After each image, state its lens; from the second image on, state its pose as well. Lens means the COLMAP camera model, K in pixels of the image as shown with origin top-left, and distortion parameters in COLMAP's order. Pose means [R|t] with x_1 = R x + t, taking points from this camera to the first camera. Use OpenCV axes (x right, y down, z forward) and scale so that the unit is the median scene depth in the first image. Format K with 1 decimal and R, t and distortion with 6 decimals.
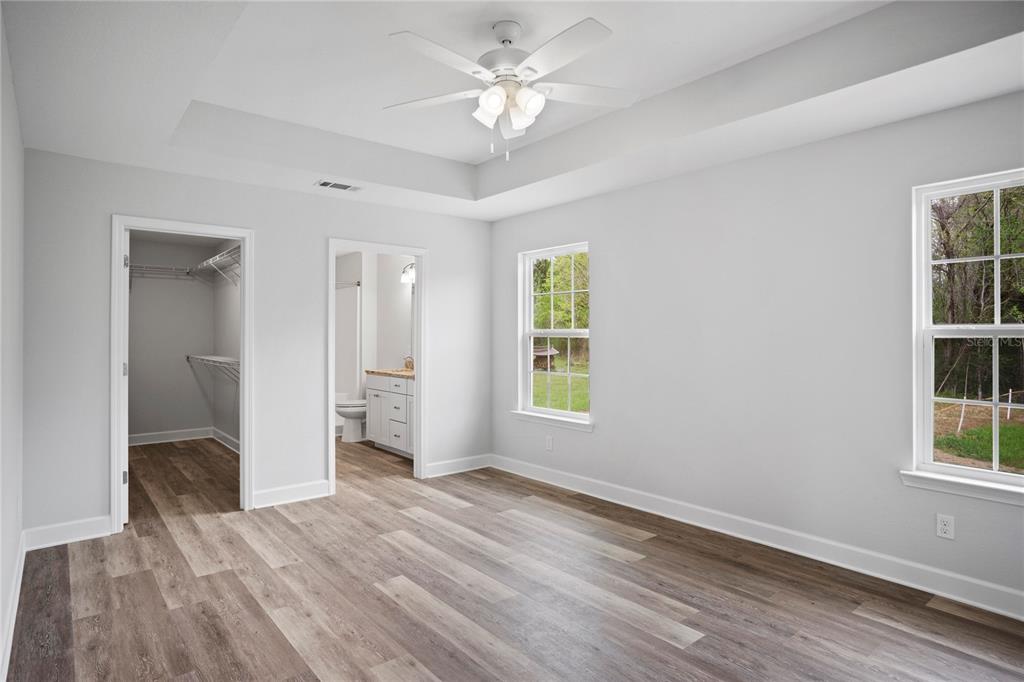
lens RADIAL K [[576.4, 0, 510.9], [0, 576.4, 337.5], [0, 0, 1]] dist [-0.002857, 0.040354]
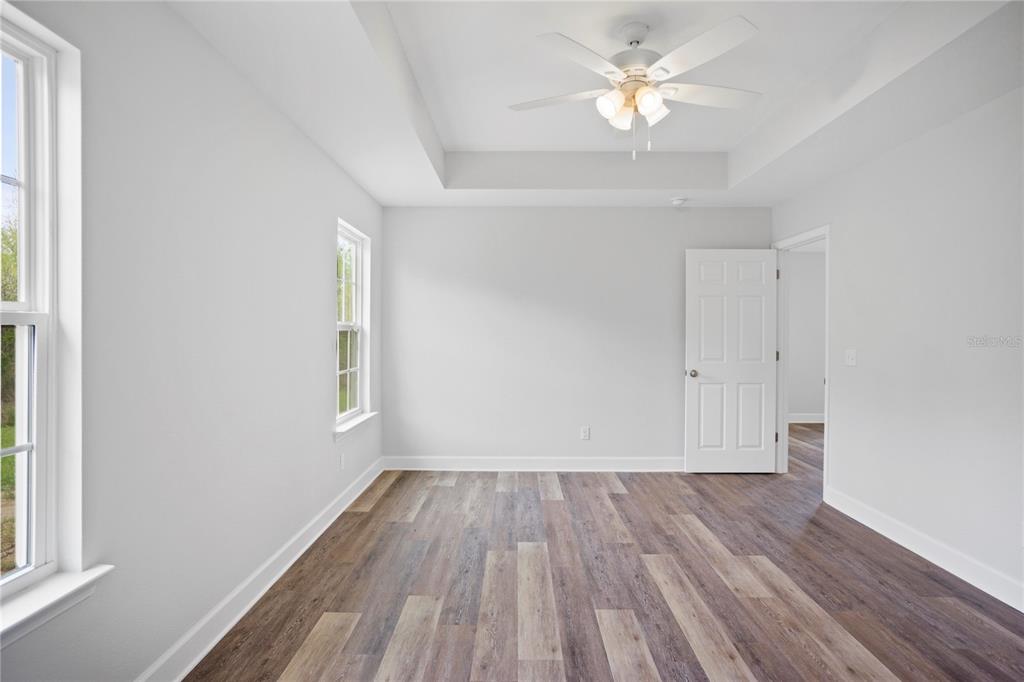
lens RADIAL K [[576.4, 0, 510.9], [0, 576.4, 337.5], [0, 0, 1]] dist [-0.002857, 0.040354]
pose [[-0.771938, -0.012376, 0.635577, -0.492942], [-0.010656, 0.999922, 0.006529, 0.006399], [-0.635608, -0.001732, -0.772010, 1.924757]]
